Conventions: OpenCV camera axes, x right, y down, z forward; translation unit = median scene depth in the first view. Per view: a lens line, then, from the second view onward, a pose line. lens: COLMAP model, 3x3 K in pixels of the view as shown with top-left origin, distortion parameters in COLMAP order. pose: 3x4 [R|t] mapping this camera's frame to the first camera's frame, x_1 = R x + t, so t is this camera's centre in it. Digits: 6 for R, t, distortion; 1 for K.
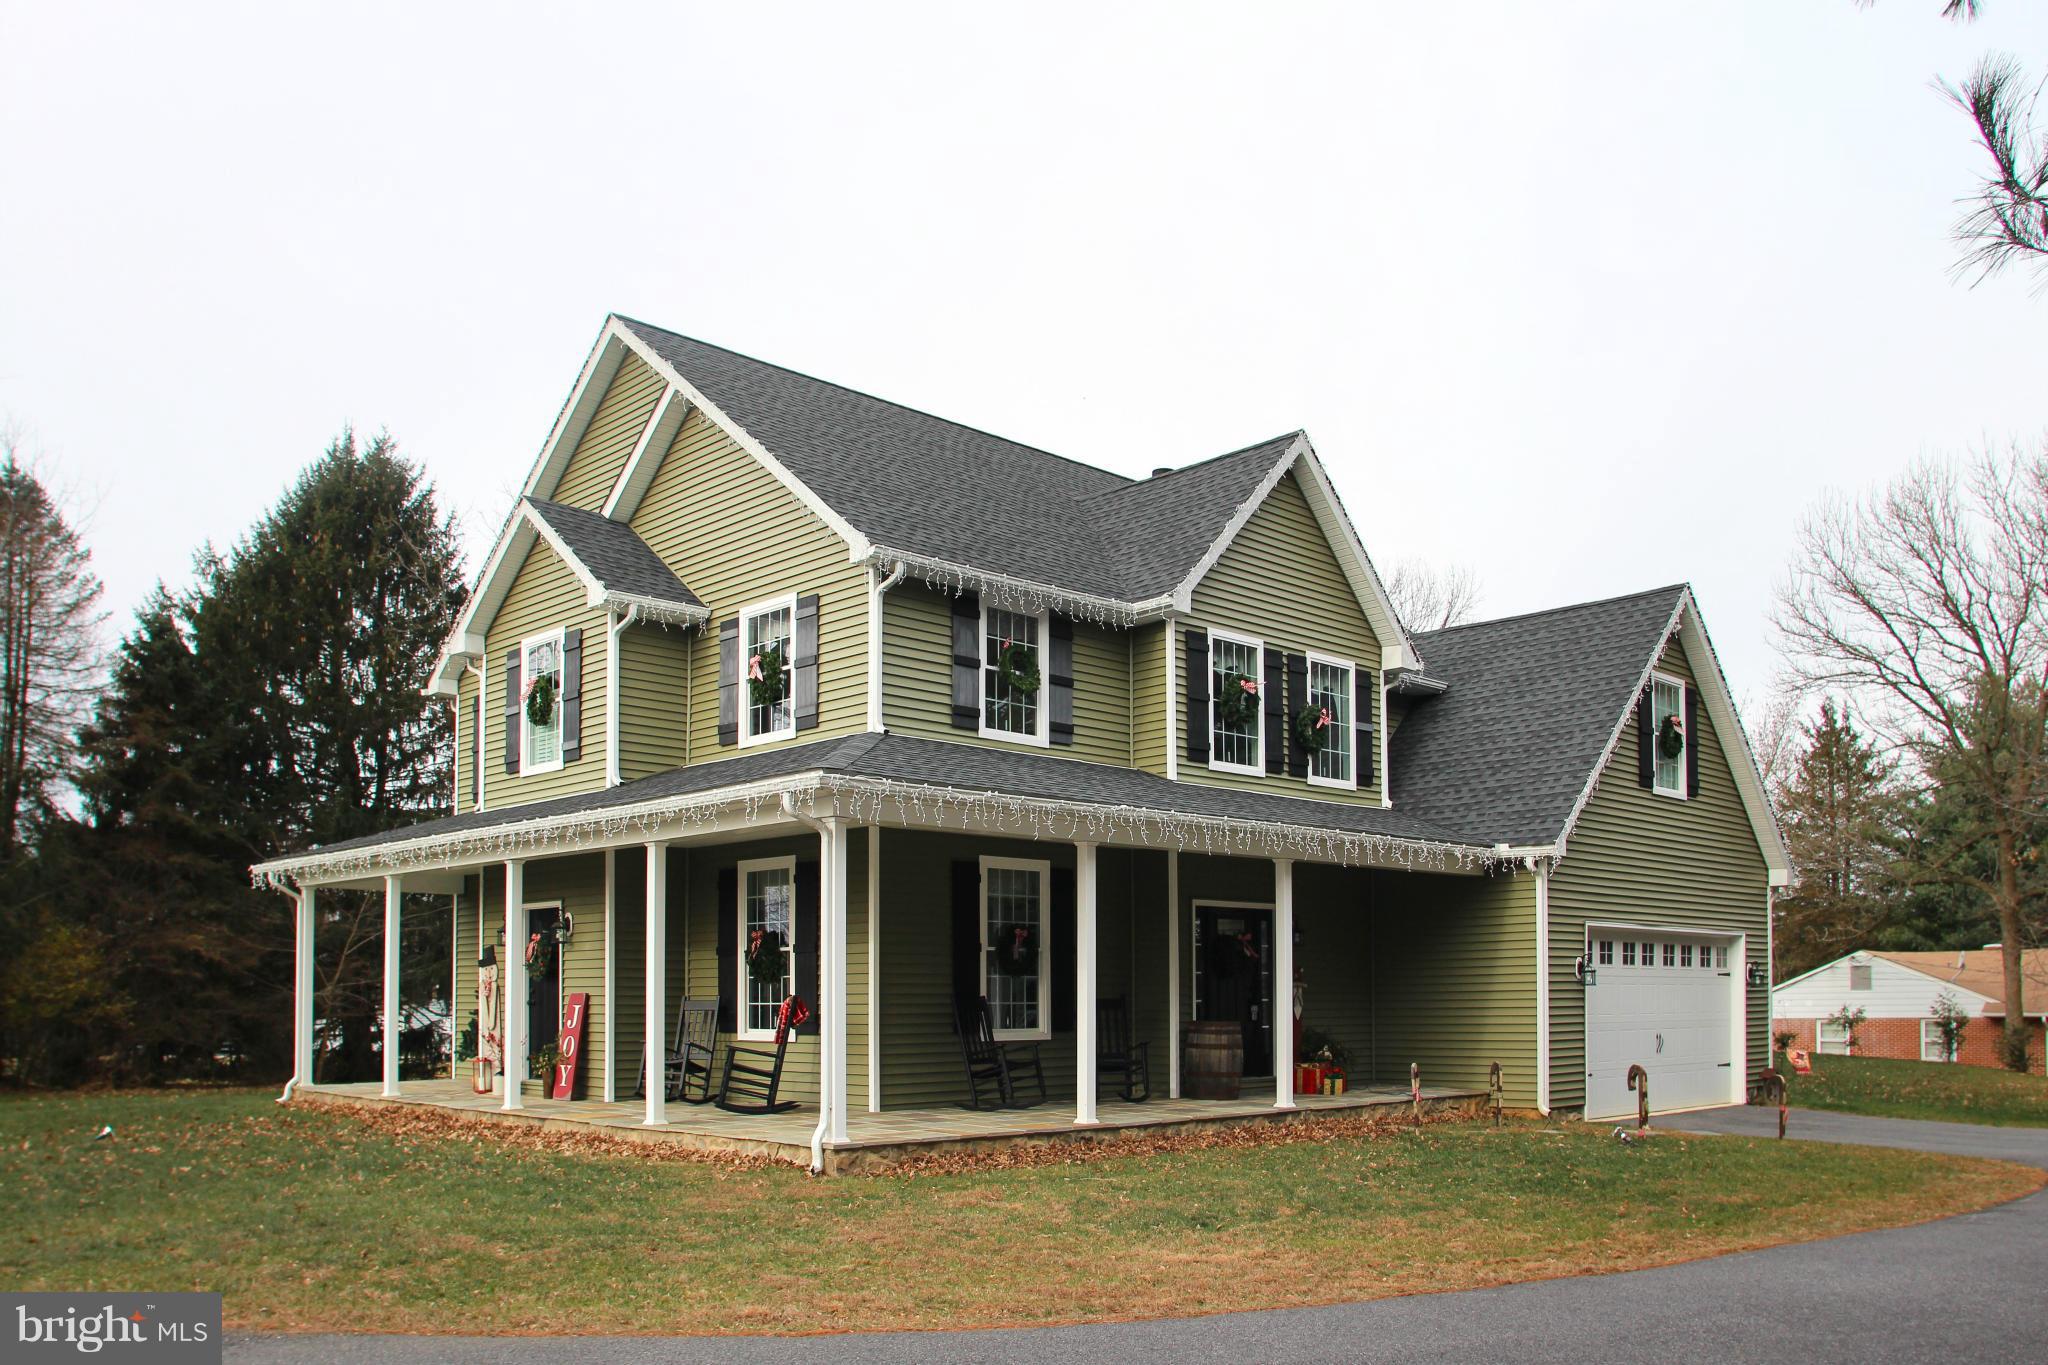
lens RADIAL K [[1606.5, 0, 1024.0], [0, 1606.5, 682.5], [0, 0, 1]] dist [-0.091061, 0.057134]
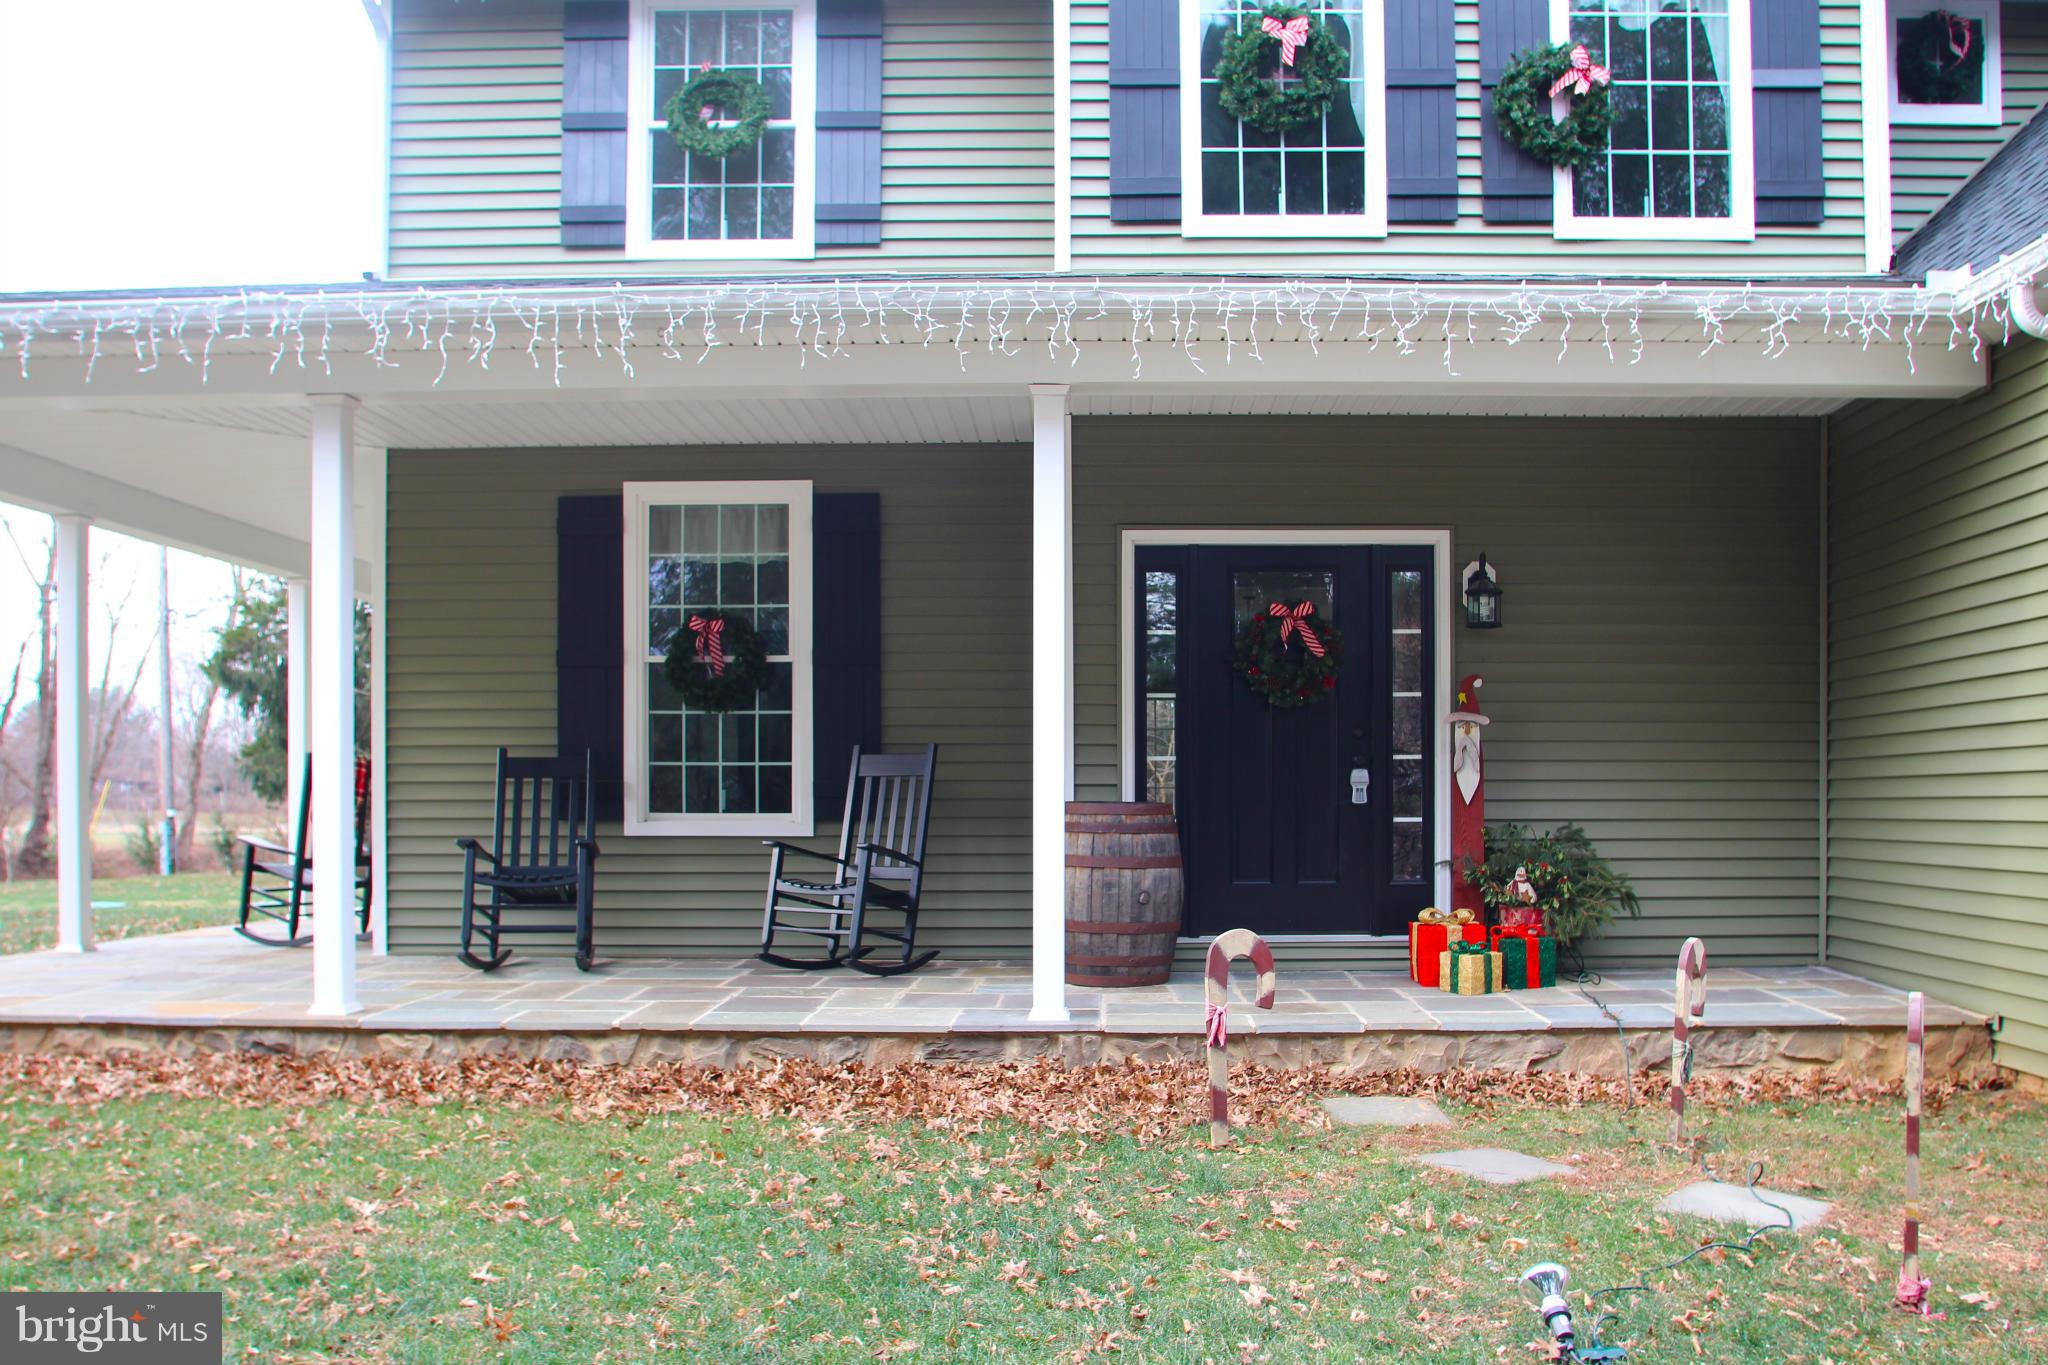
lens RADIAL K [[1606.5, 0, 1024.0], [0, 1606.5, 682.5], [0, 0, 1]] dist [-0.091061, 0.057134]
pose [[0.718911, -0.057173, -0.692747, 0.402474], [0.132928, 0.989526, 0.056282, 0.153628], [0.682274, -0.132548, 0.718981, 0.682441]]
